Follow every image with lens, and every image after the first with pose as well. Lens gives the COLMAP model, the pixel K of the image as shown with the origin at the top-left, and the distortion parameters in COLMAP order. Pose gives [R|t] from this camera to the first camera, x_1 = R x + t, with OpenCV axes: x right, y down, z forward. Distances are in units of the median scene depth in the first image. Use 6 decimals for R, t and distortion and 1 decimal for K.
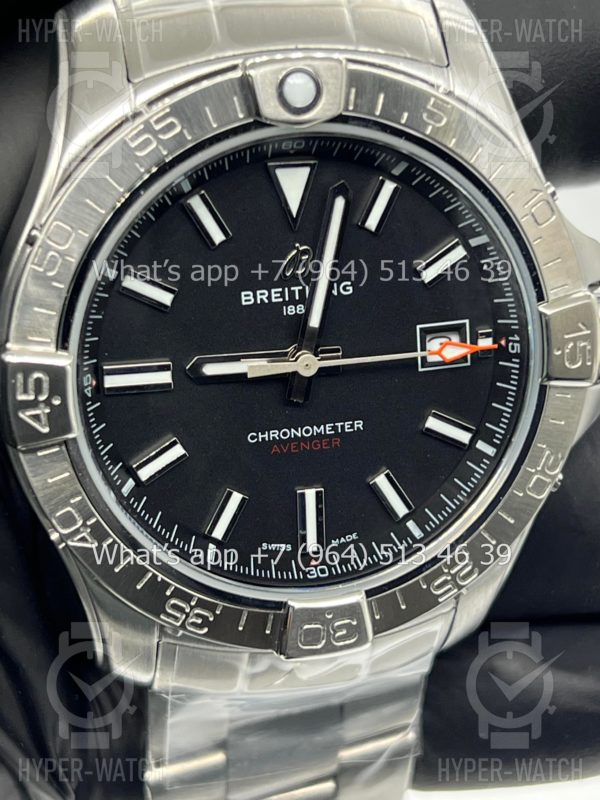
lens RADIAL K [[1889.0, 0, 300.0], [0, 1889.0, 400.0], [0, 0, 1]] dist [0.314477, -0.117571]
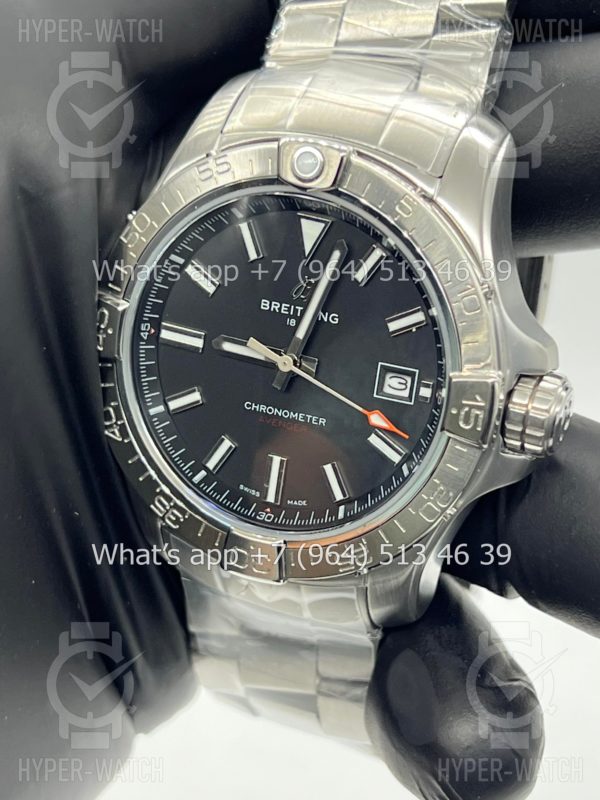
lens RADIAL K [[1889.0, 0, 300.0], [0, 1889.0, 400.0], [0, 0, 1]] dist [0.314477, -0.117571]
pose [[0.790395, 0.287614, -0.540883, 0.749396], [-0.311191, 0.949036, 0.049904, -0.064184], [0.527670, 0.128874, 0.839616, -0.128103]]
